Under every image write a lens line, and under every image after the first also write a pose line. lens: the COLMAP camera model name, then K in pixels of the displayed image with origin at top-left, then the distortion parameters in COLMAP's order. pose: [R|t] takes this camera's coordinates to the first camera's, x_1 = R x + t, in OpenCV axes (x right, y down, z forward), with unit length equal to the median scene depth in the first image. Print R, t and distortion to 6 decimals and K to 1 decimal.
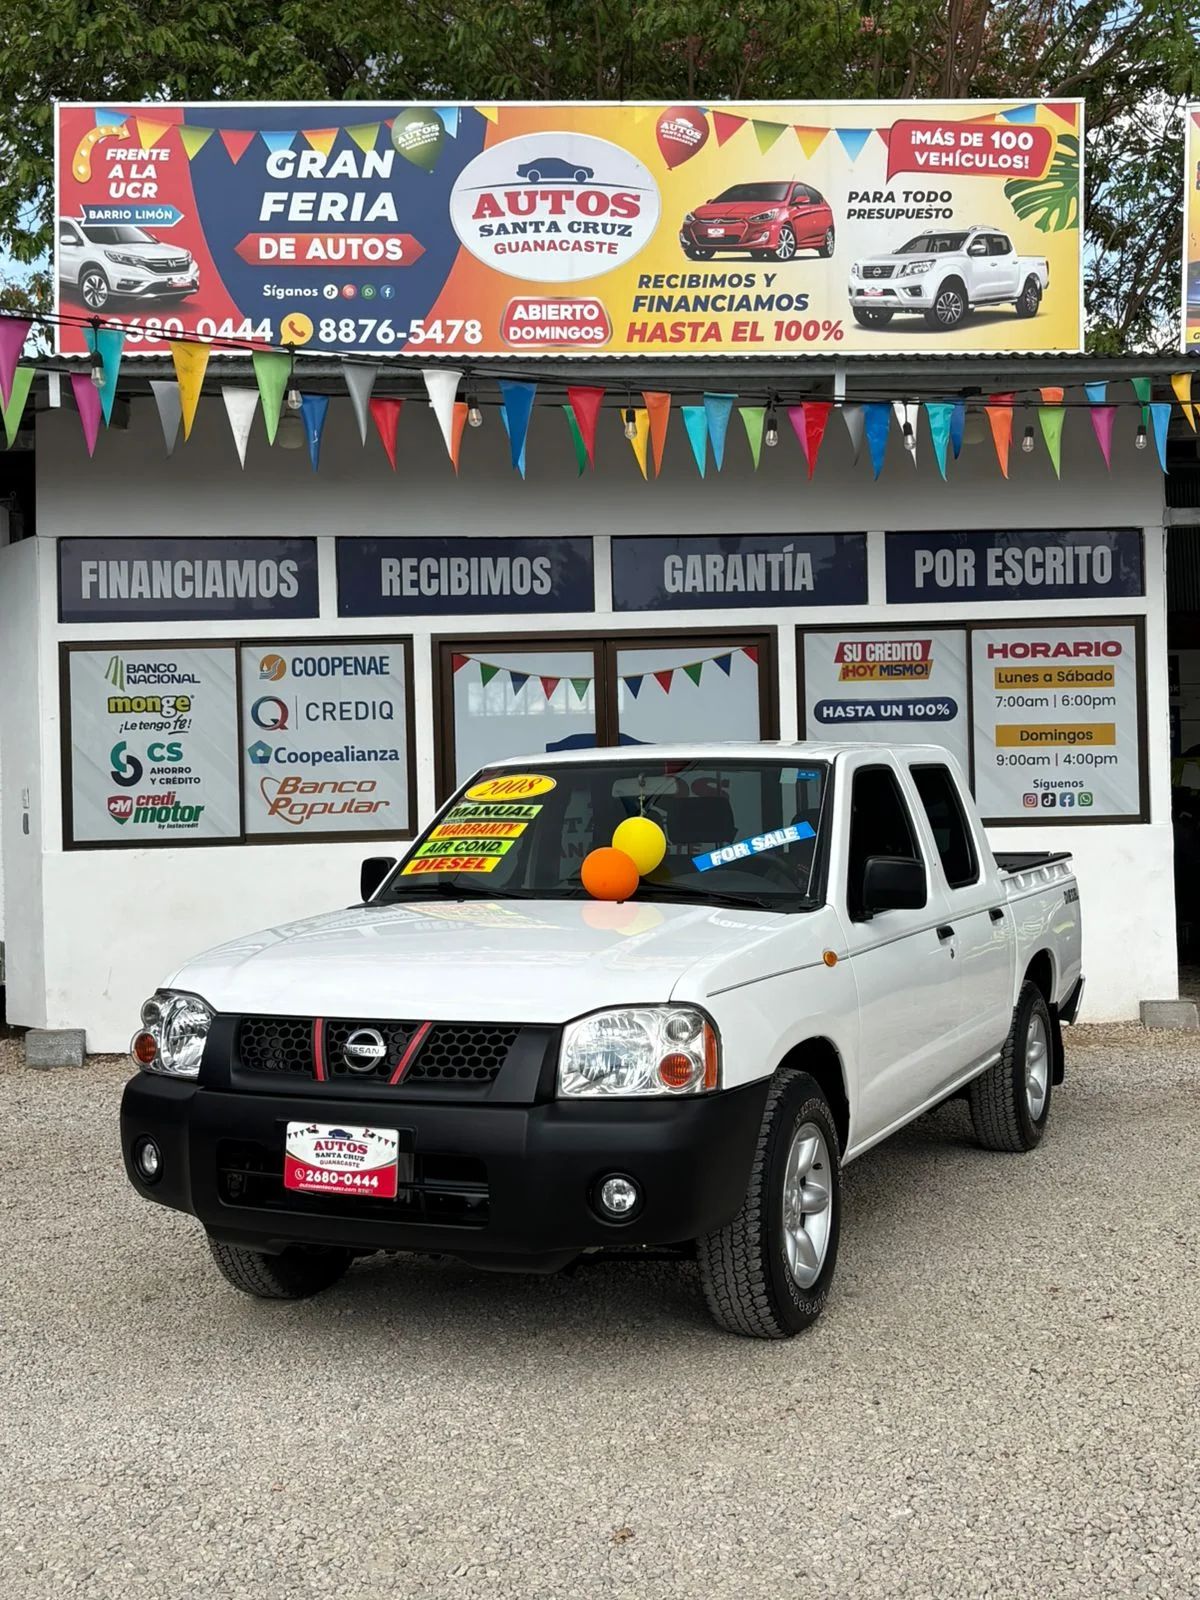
lens RADIAL K [[1902.8, 0, 606.0], [0, 1902.8, 798.3], [0, 0, 1]] dist [0.168151, 0.000000]
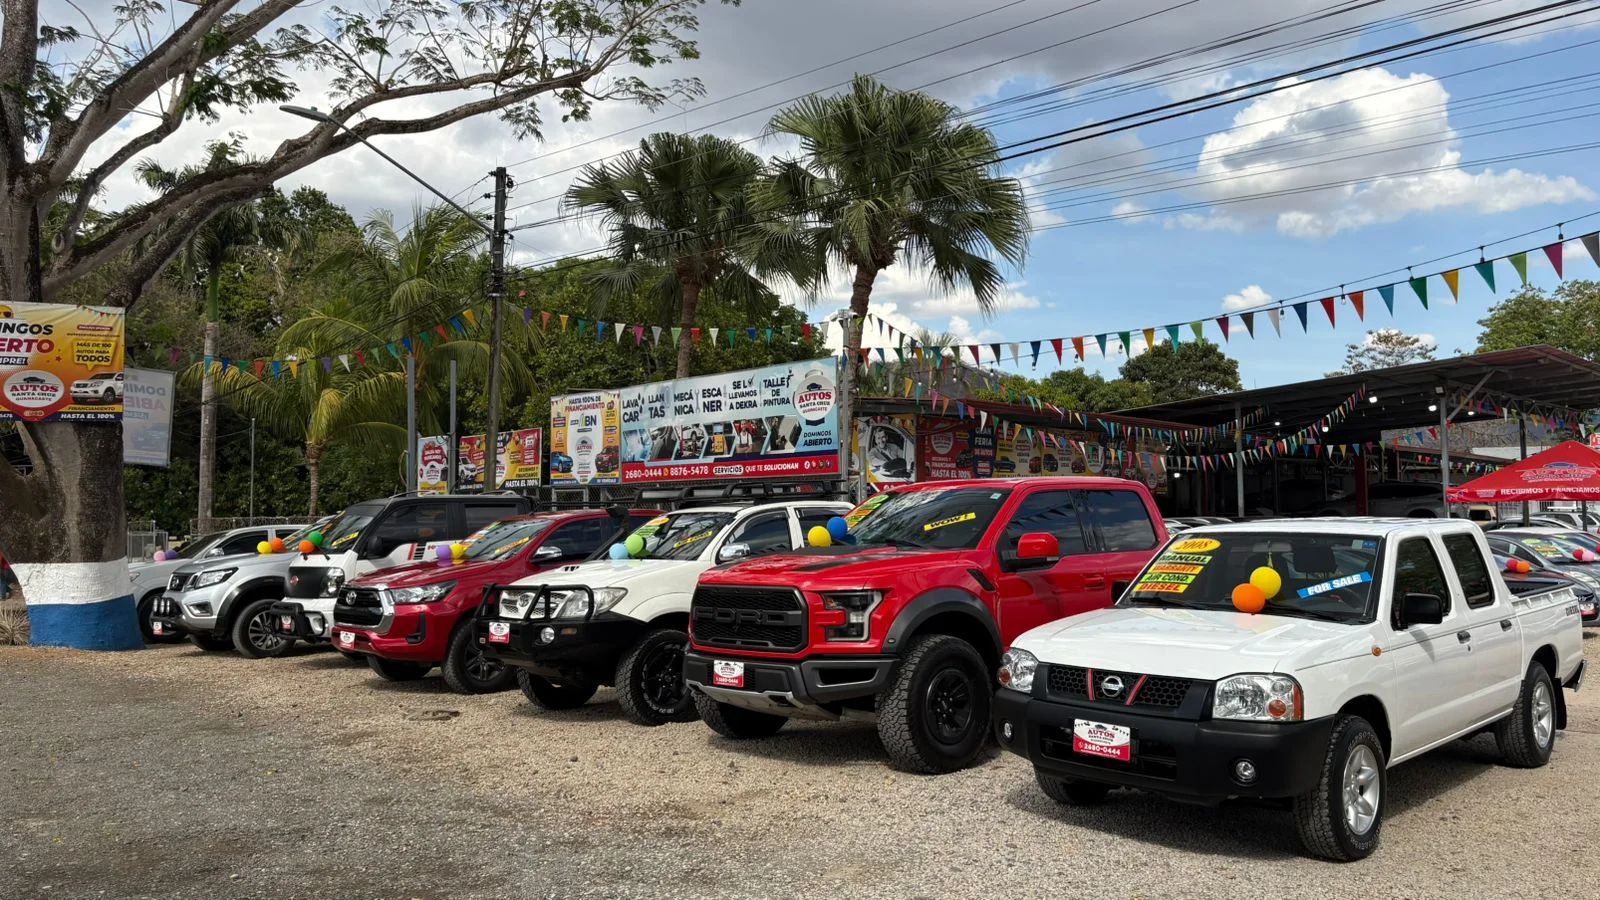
lens RADIAL K [[1192.6, 0, 801.7], [0, 1192.6, 447.1], [0, 0, 1]] dist [0.014361, -0.003898]
pose [[0.926693, -0.009326, -0.375702, 0.038698], [-0.009199, 0.998830, -0.047483, -0.048903], [0.375706, 0.047459, 0.925523, -0.256048]]
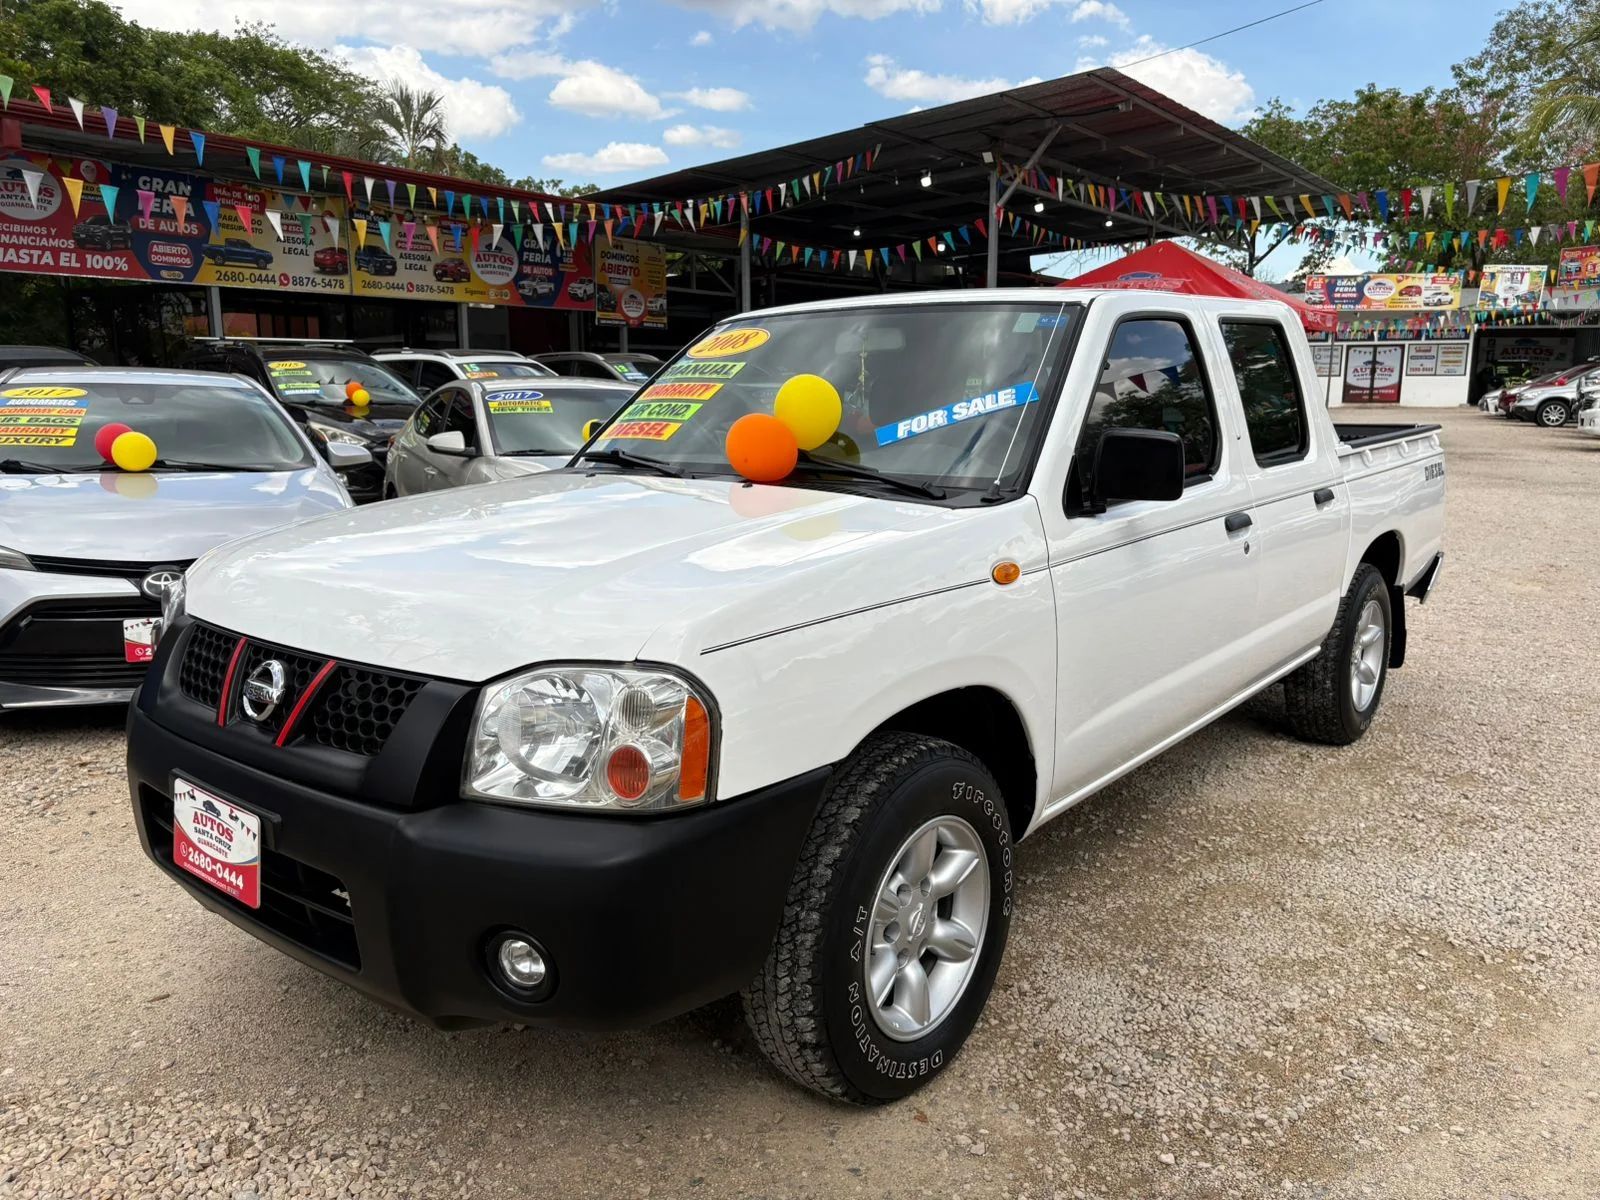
lens RADIAL K [[1202.8, 0, 808.1], [0, 1202.8, 603.2], [0, 0, 1]] dist [0.037778, 0.002684]
pose [[0.965628, 0.054696, -0.254109, 0.155388], [-0.007636, 0.983157, 0.182602, 0.012264], [0.259816, -0.174385, 0.949782, 0.527300]]
